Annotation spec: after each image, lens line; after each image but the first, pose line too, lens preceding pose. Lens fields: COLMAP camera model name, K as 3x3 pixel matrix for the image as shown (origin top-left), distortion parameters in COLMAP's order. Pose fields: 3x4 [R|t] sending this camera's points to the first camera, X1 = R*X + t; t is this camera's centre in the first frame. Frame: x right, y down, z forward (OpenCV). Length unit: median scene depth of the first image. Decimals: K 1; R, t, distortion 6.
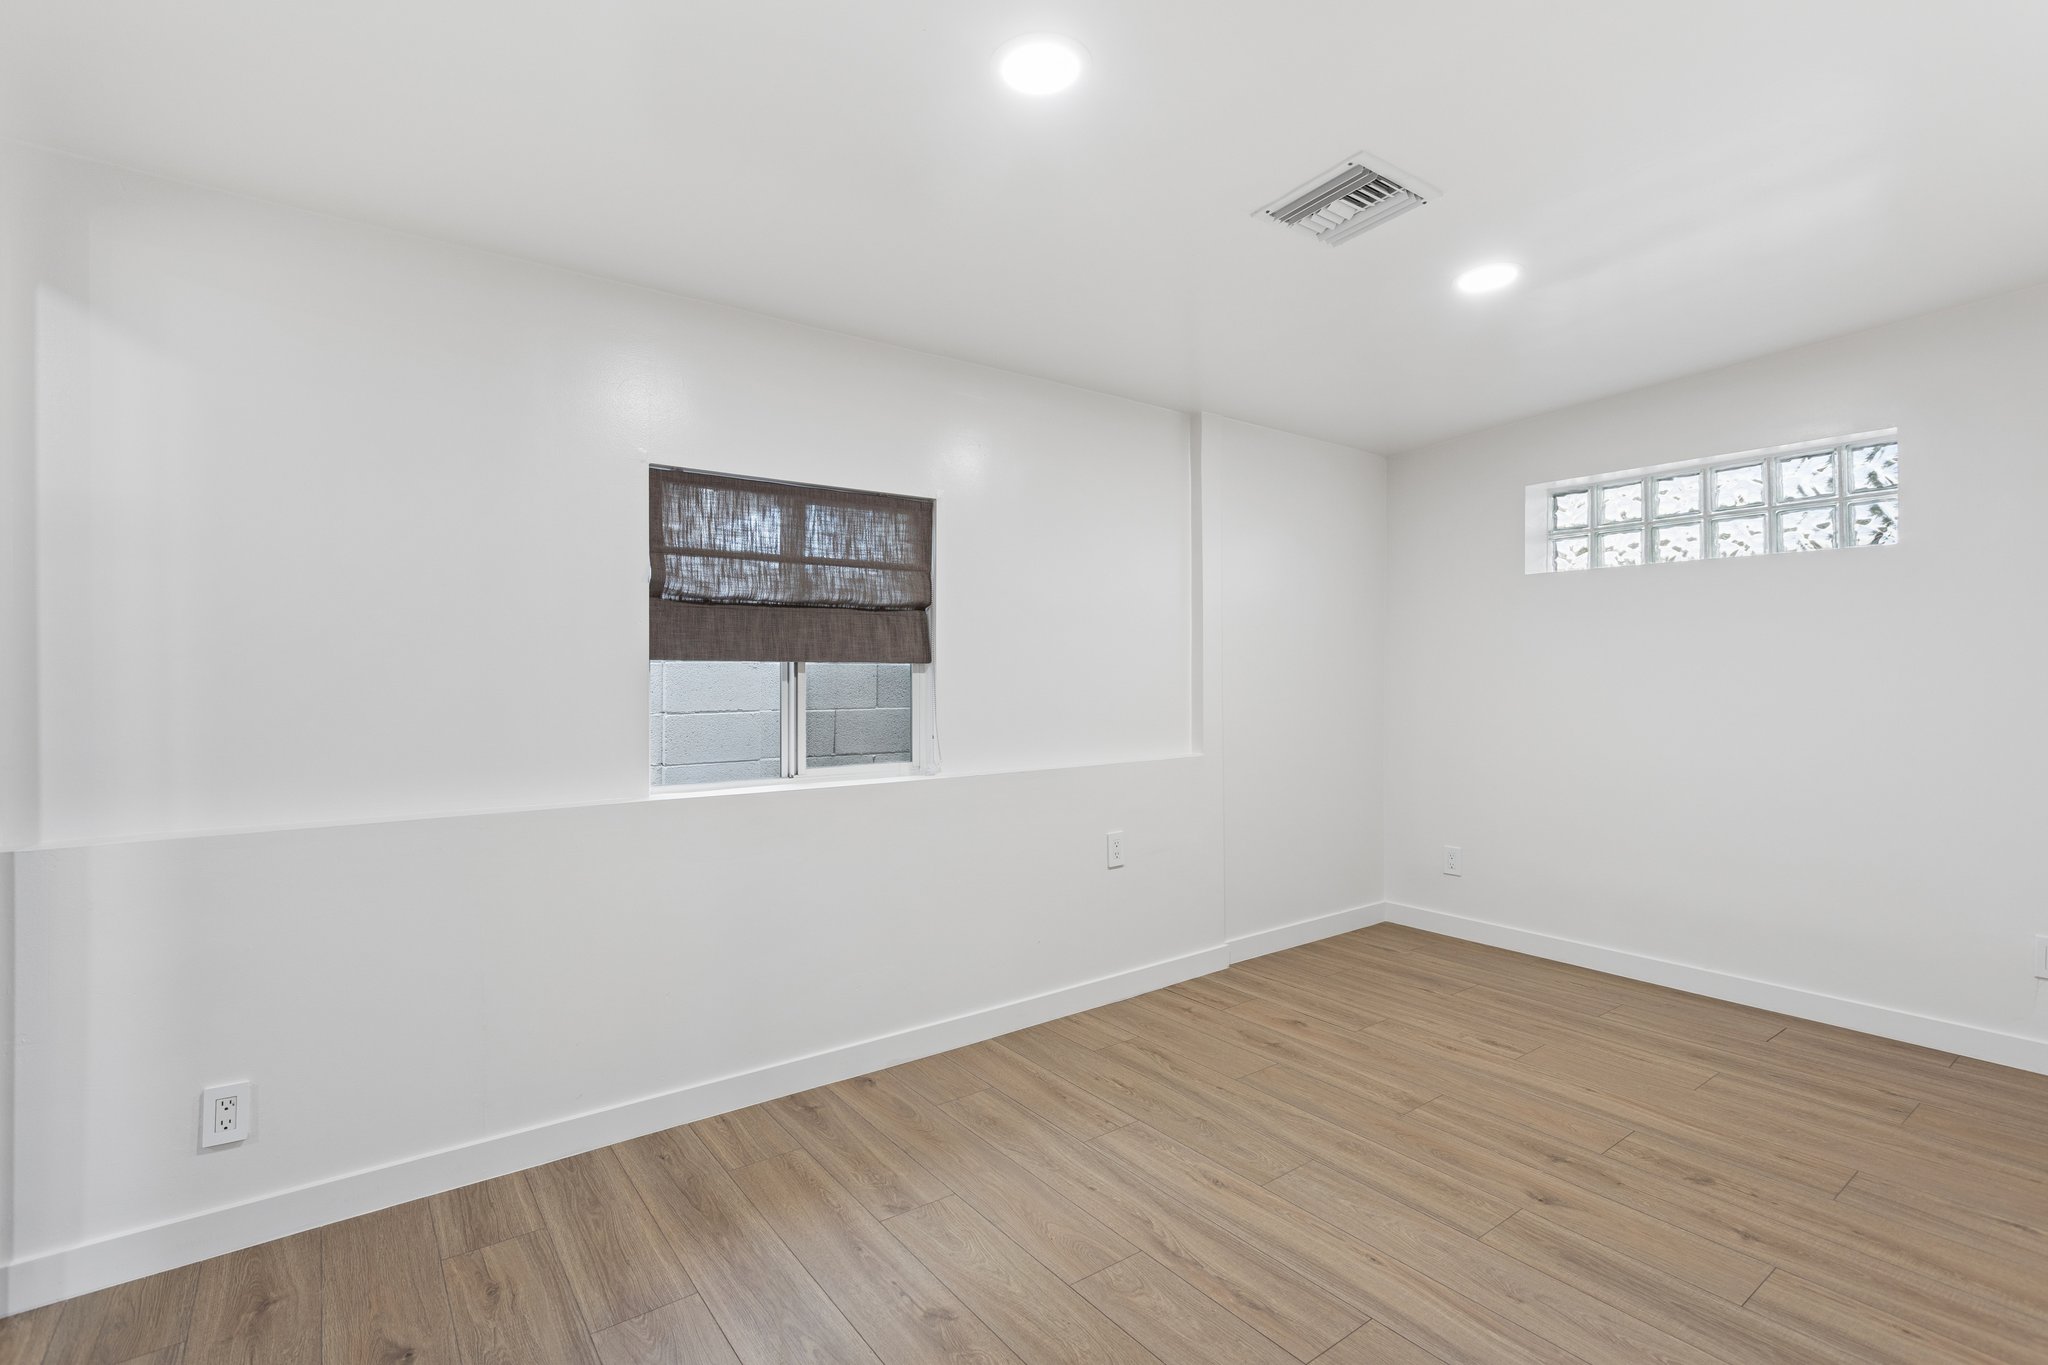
lens RADIAL K [[950.3, 0, 1016.6], [0, 950.3, 660.9], [0, 0, 1]] dist [-0.003114, 0.000018]
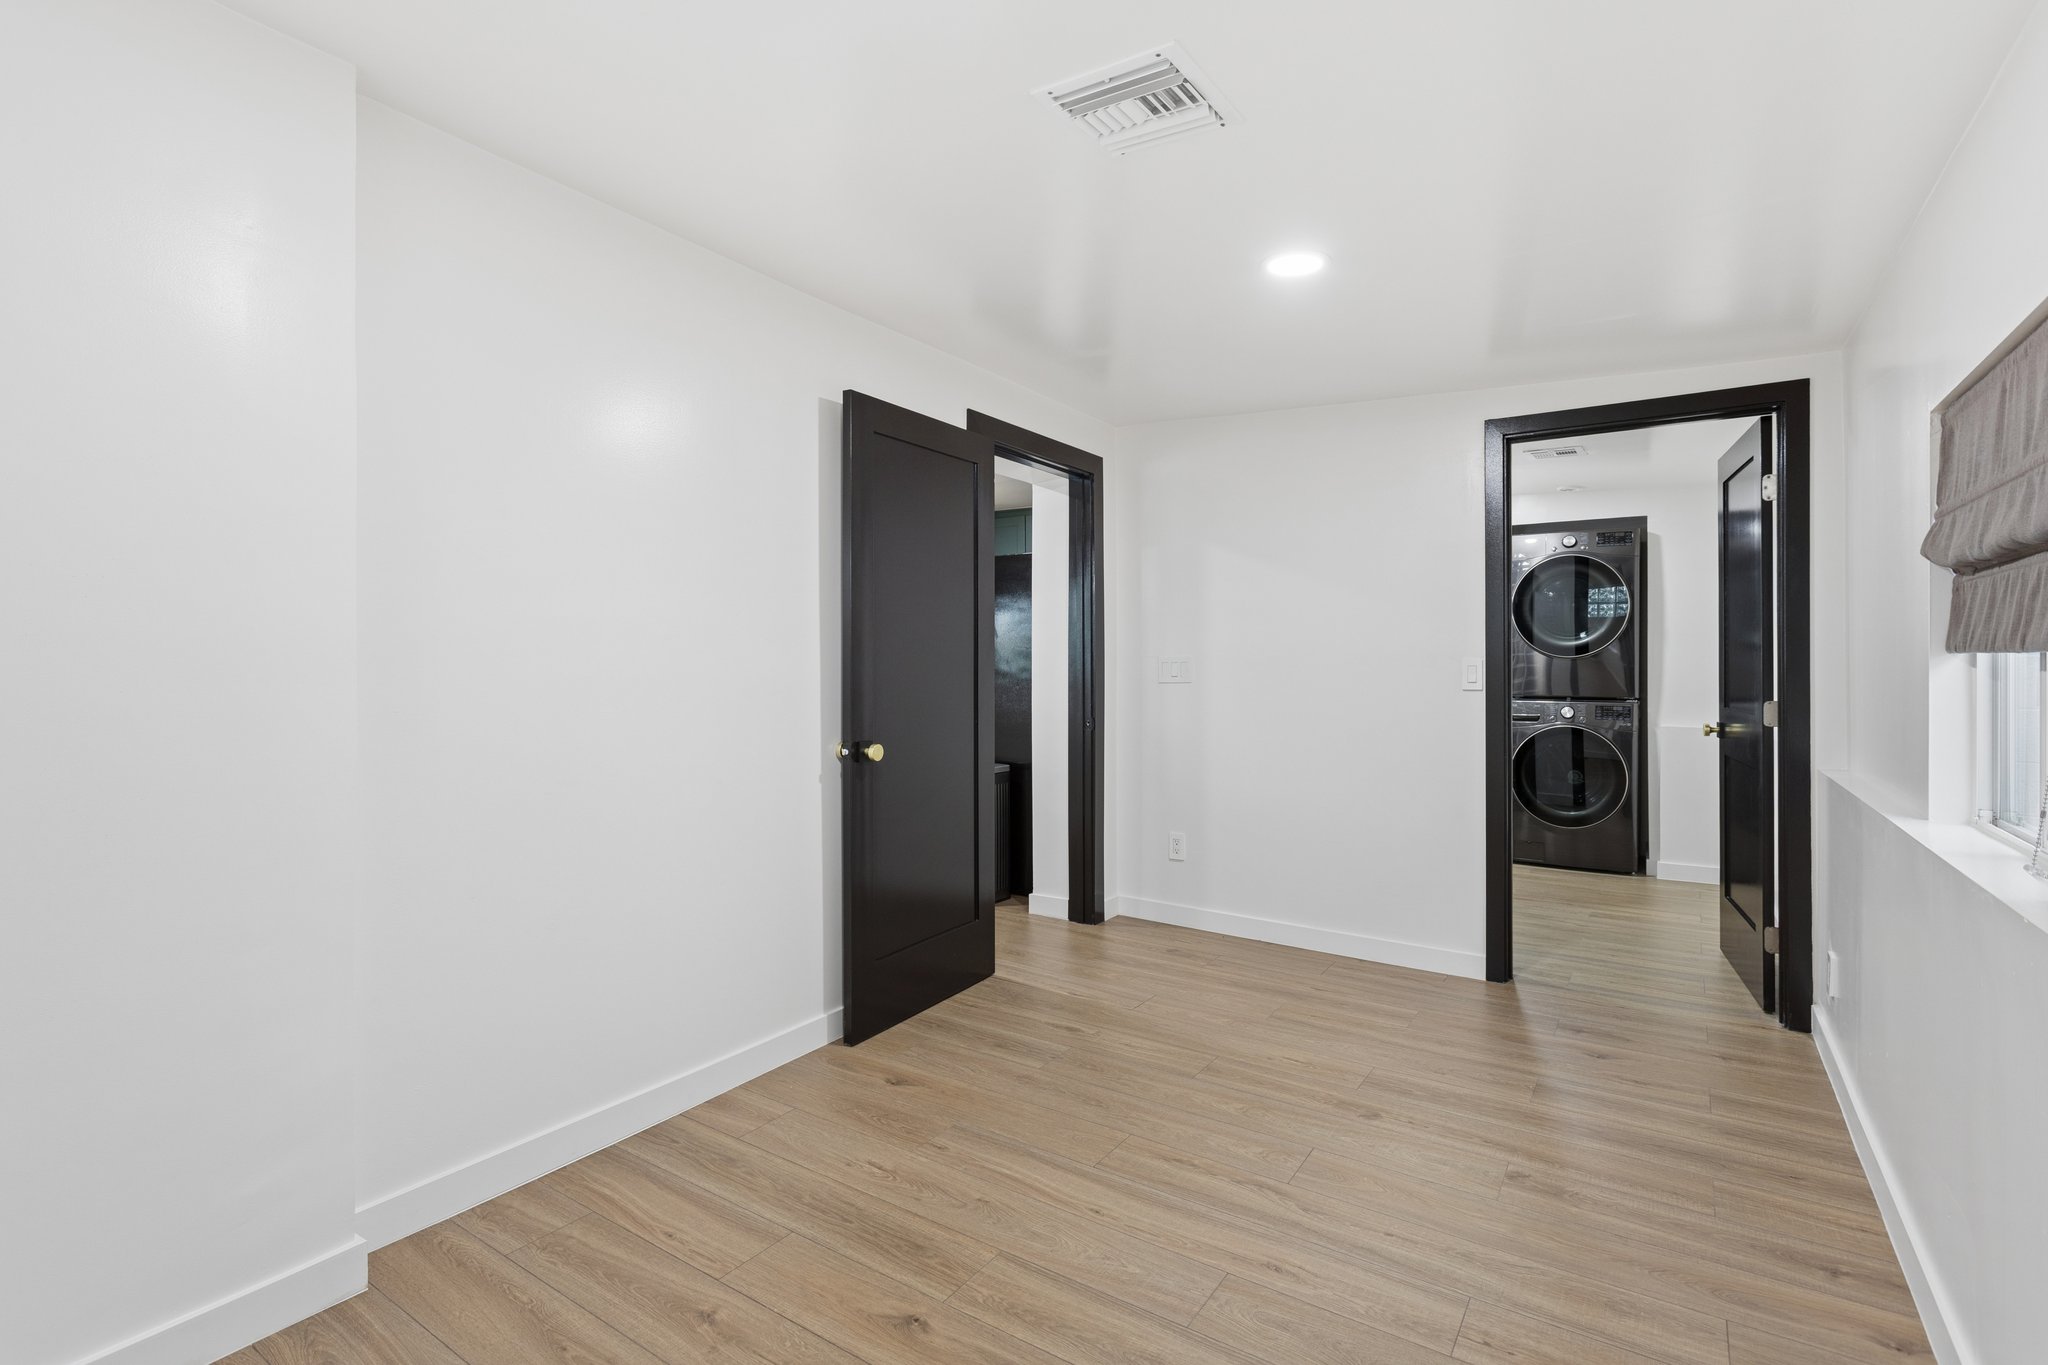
lens RADIAL K [[950.3, 0, 1016.6], [0, 950.3, 660.9], [0, 0, 1]] dist [-0.003114, 0.000018]
pose [[-0.943031, 0.001519, -0.332703, 0.760456], [0.004813, 0.999947, -0.009076, 0.012918], [0.332671, -0.010160, -0.942988, 1.847120]]
